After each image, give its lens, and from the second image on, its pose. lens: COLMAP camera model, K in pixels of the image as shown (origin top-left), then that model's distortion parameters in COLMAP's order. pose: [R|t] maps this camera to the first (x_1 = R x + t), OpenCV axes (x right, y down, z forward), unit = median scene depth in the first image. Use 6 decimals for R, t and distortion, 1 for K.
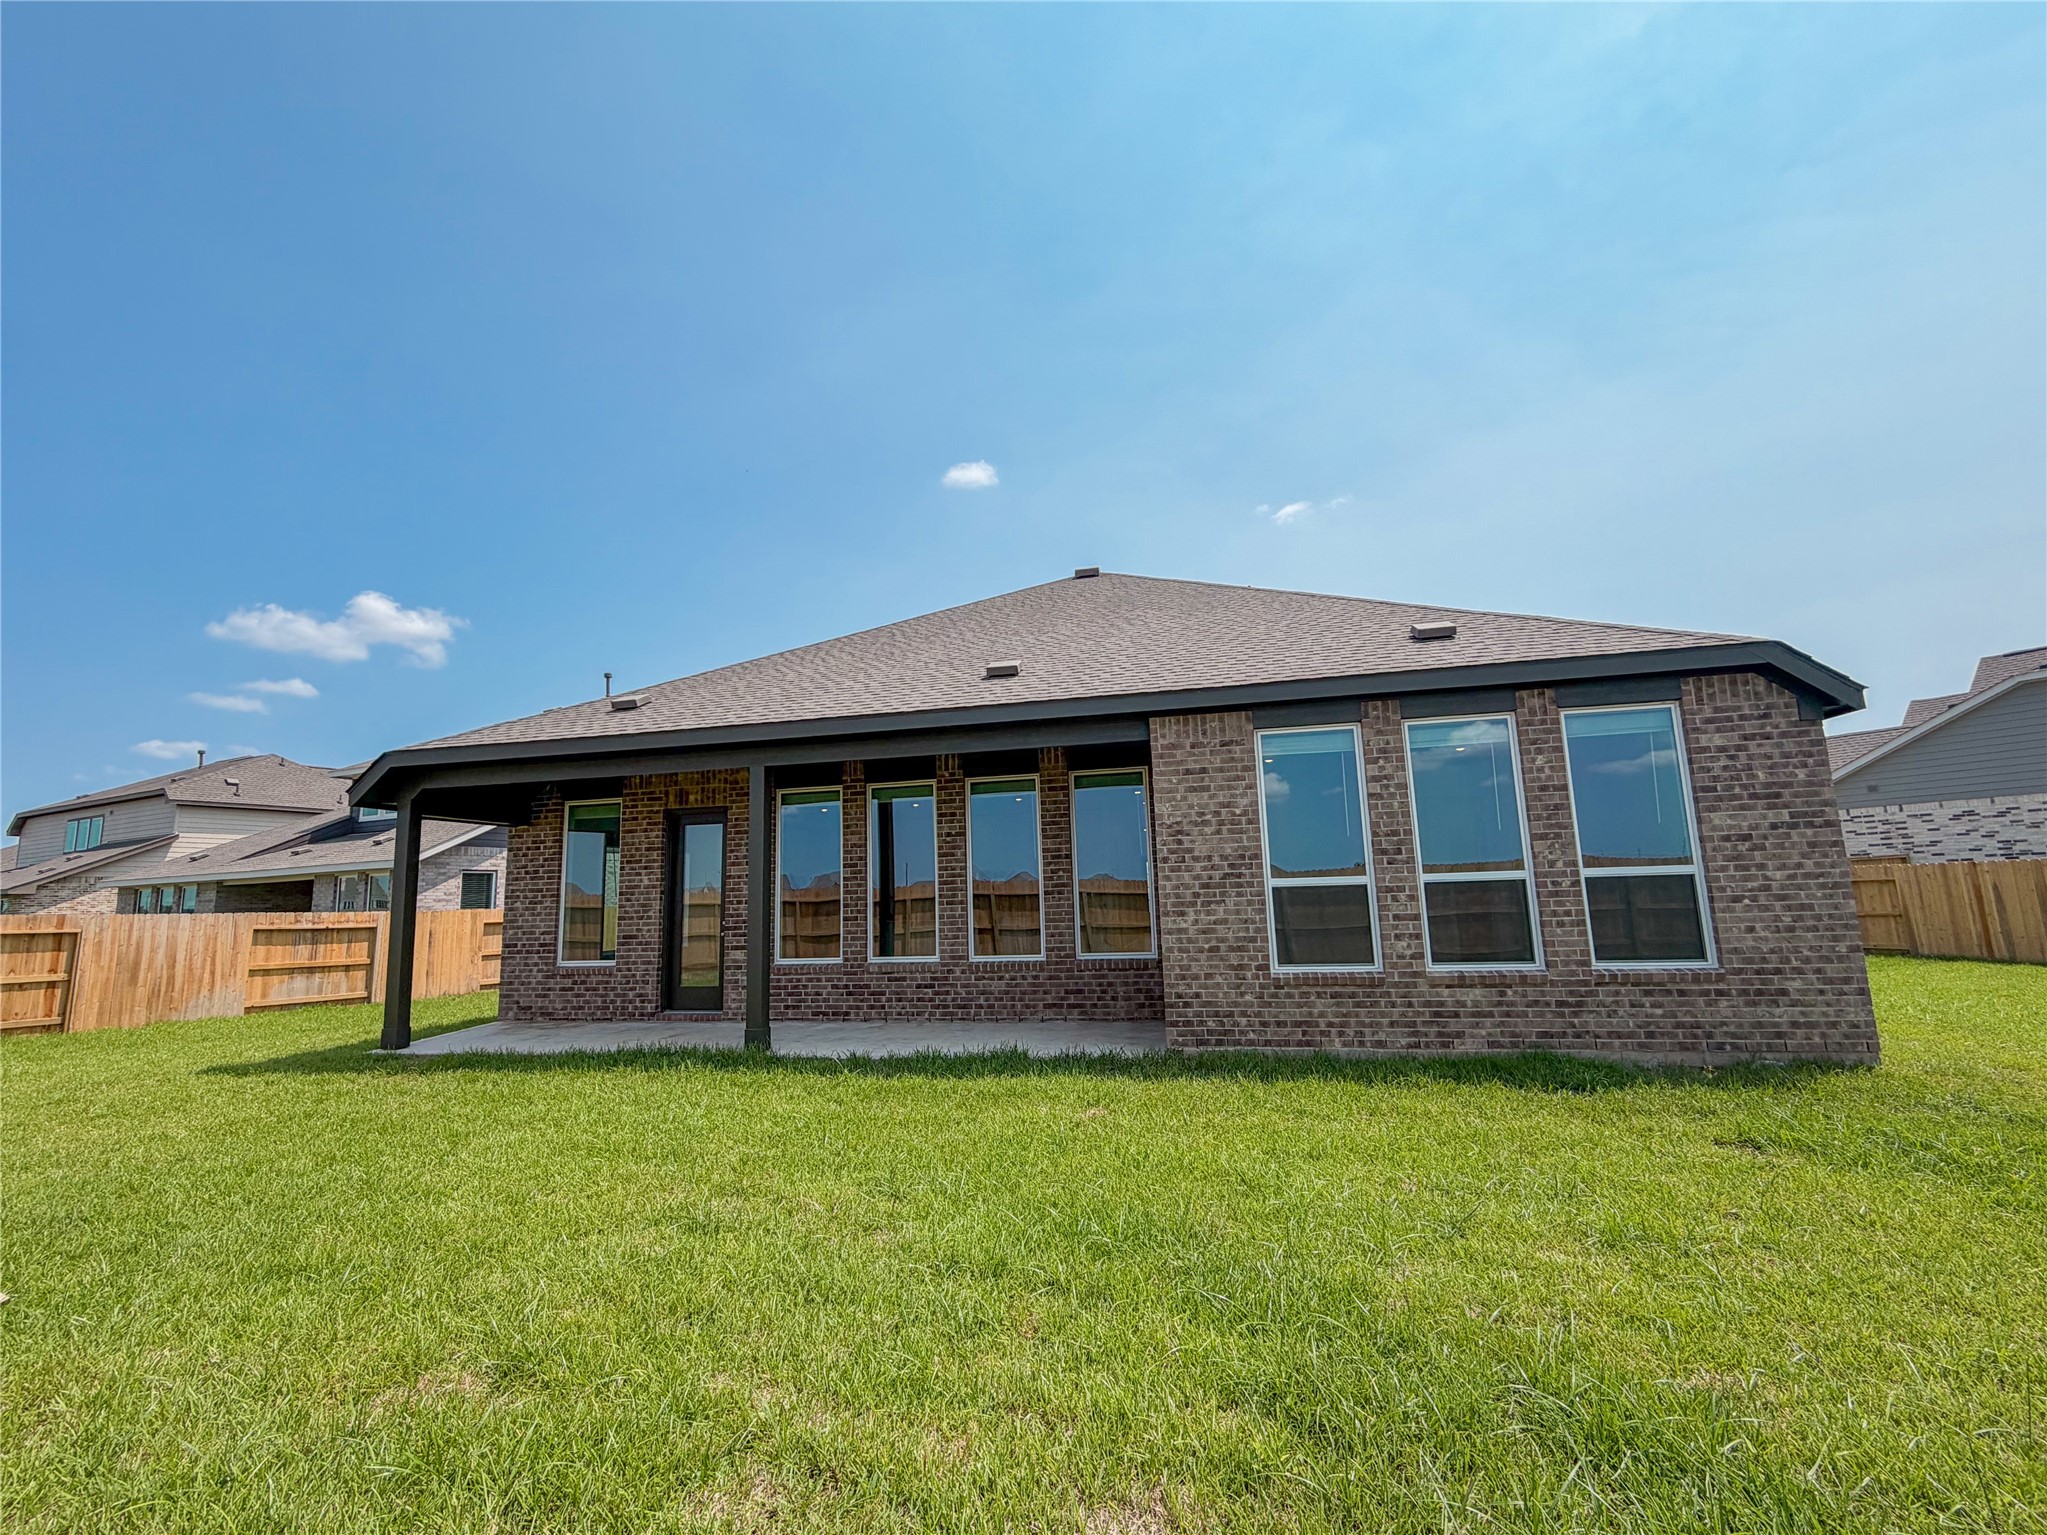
lens RADIAL K [[853.7, 0, 1023.5], [0, 853.7, 767.5], [0, 0, 1]] dist [-0.000287, 0.000374]
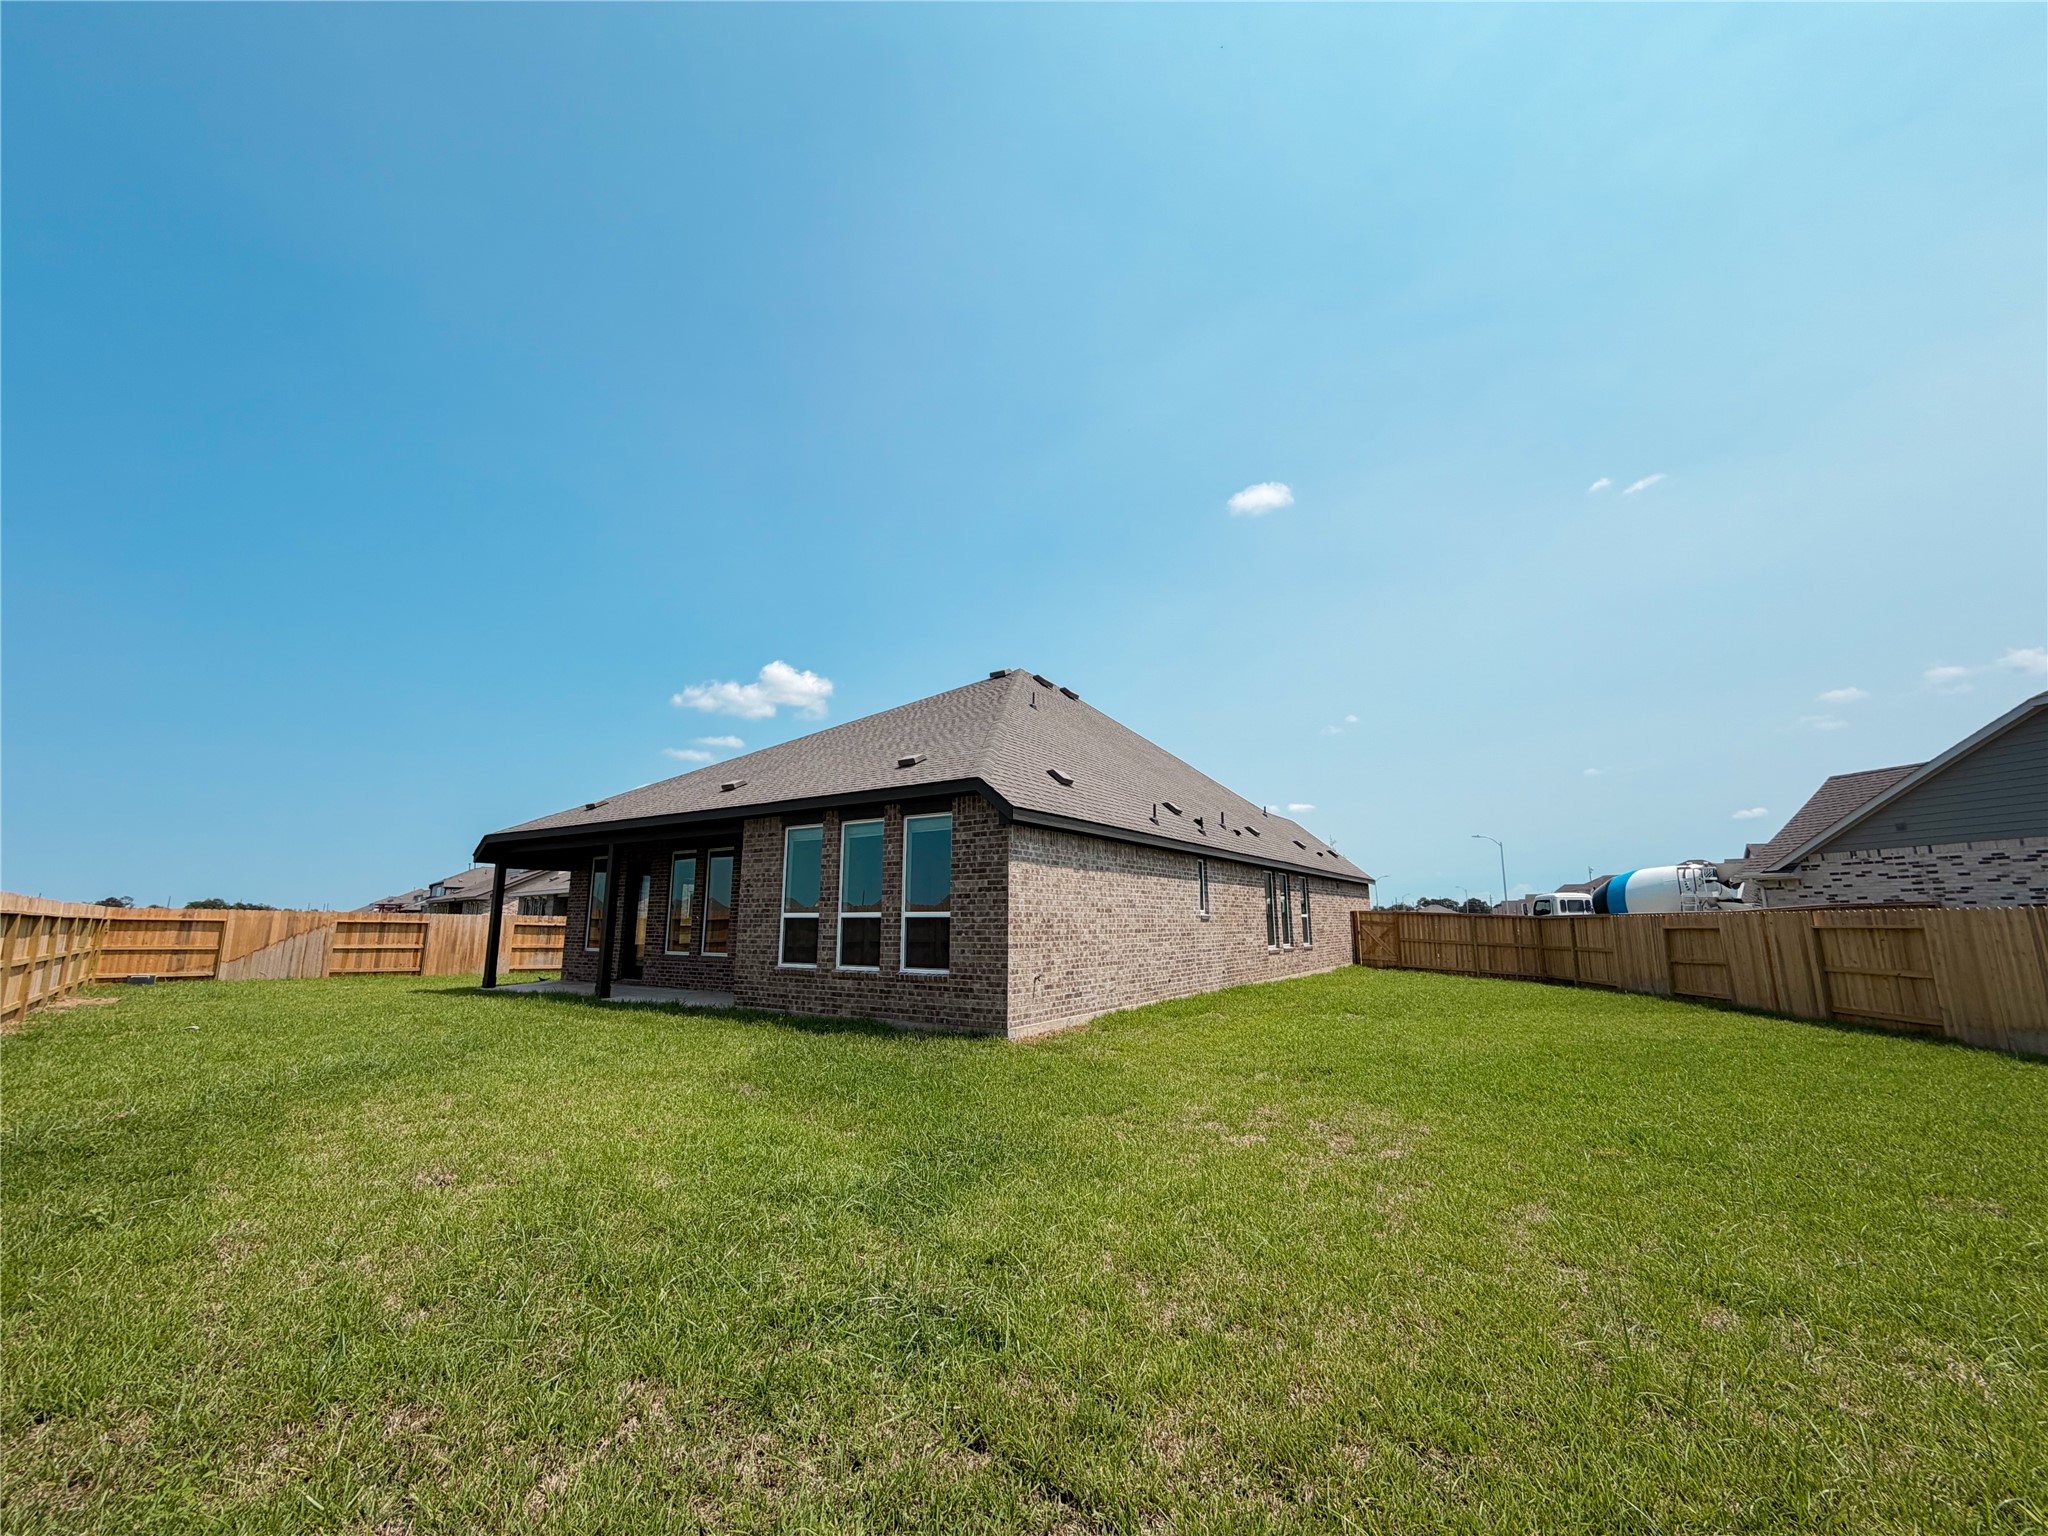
lens RADIAL K [[819.0, 0, 1020.3], [0, 819.0, 762.2], [0, 0, 1]] dist [-0.000285, 0.000536]
pose [[0.934131, -0.037715, -0.354931, 1.050341], [0.025504, 0.998913, -0.039021, -0.078325], [0.356017, 0.027399, 0.934078, -0.316971]]
